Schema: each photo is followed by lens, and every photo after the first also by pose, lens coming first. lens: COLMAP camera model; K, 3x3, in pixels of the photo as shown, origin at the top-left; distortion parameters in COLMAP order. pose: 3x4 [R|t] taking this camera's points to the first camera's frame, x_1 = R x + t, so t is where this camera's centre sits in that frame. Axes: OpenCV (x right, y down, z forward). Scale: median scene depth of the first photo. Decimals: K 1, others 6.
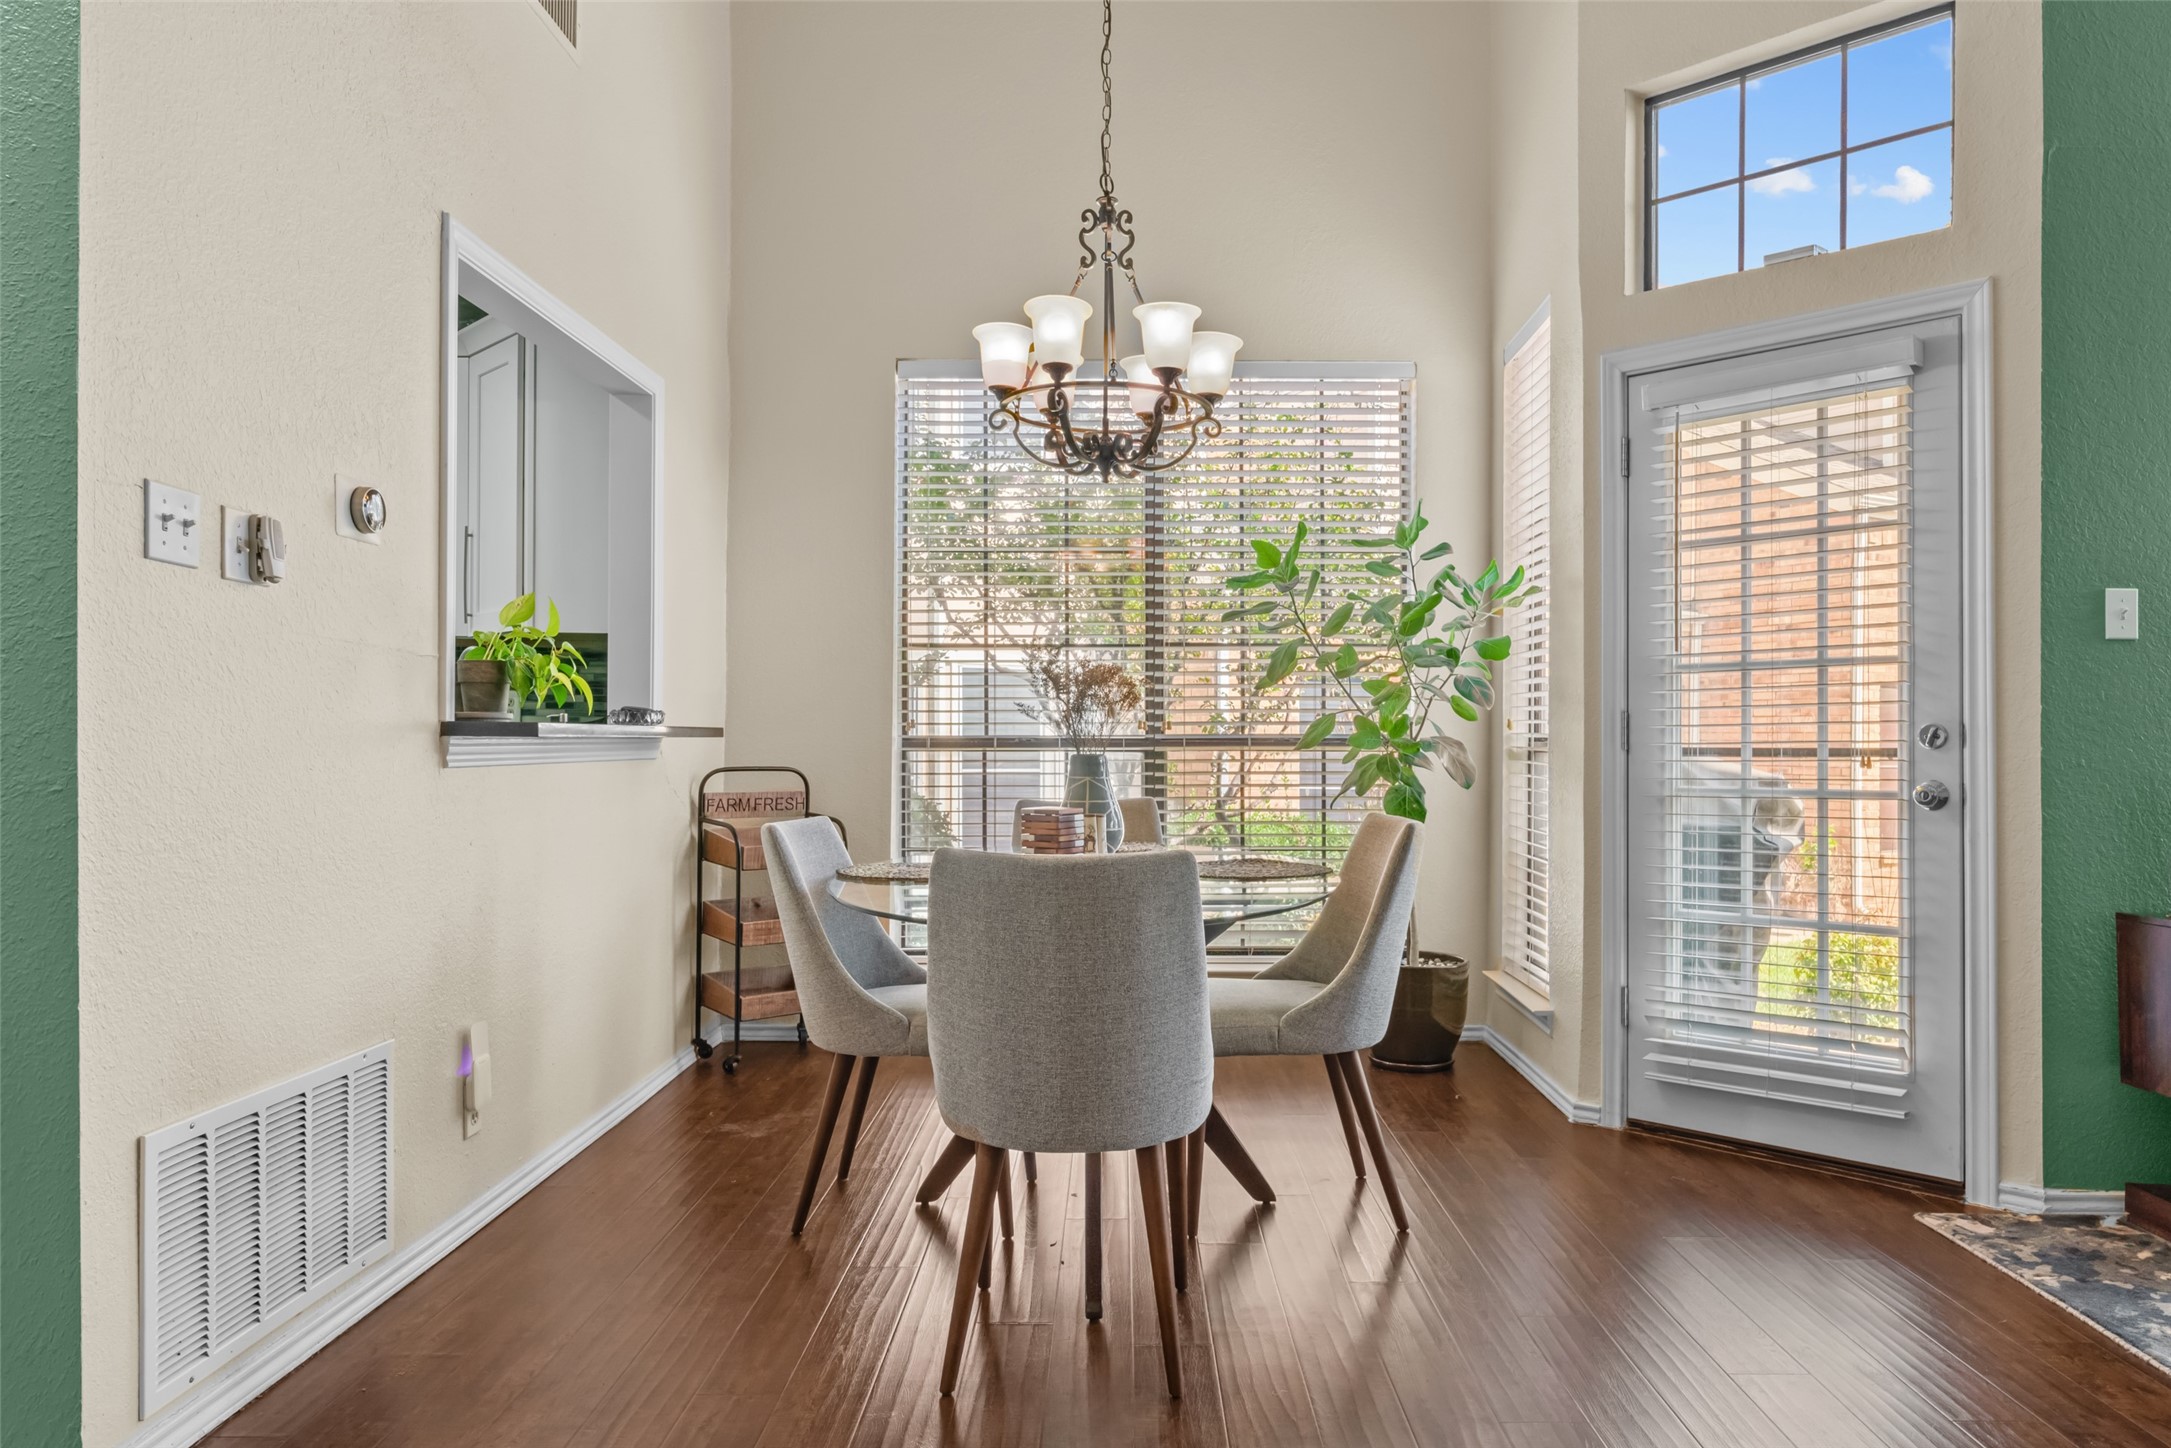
lens RADIAL K [[1448.3, 0, 1091.2], [0, 1448.3, 745.7], [0, 0, 1]] dist [-0.001886, 0.000004]
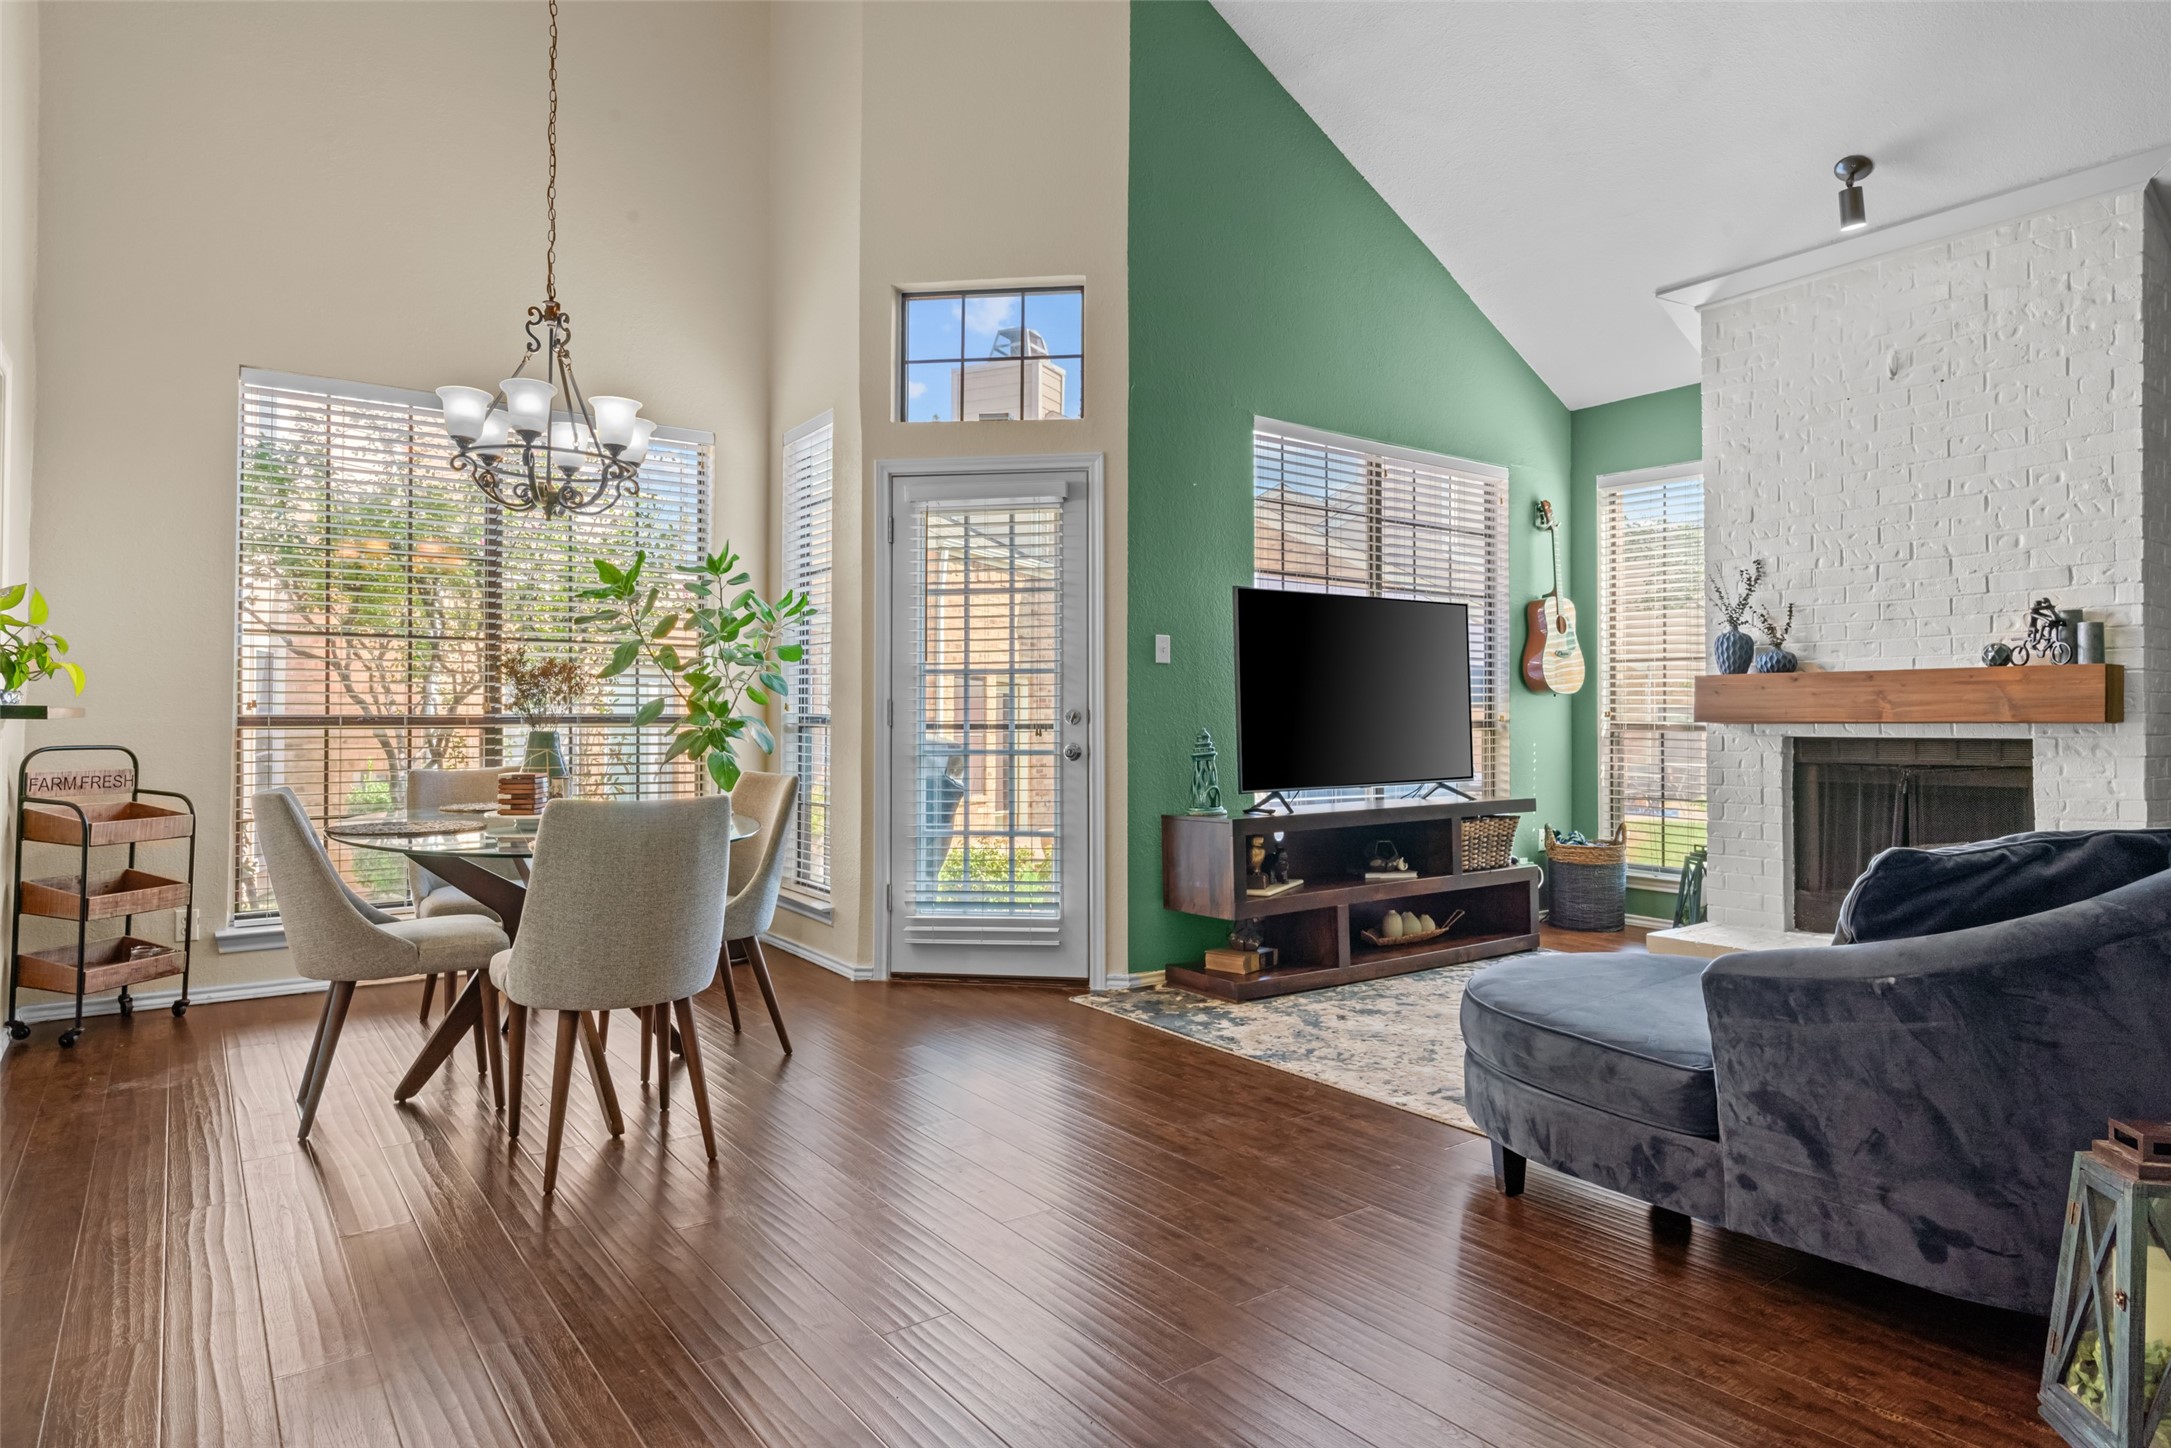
lens RADIAL K [[1268.2, 0, 1090.7], [0, 1268.2, 721.1], [0, 0, 1]] dist [-0.000649, 0.000040]
pose [[0.802701, -0.002807, 0.596375, -0.253221], [0.001976, 0.999996, 0.002047, -0.004146], [-0.596378, -0.000465, 0.802704, -0.179482]]
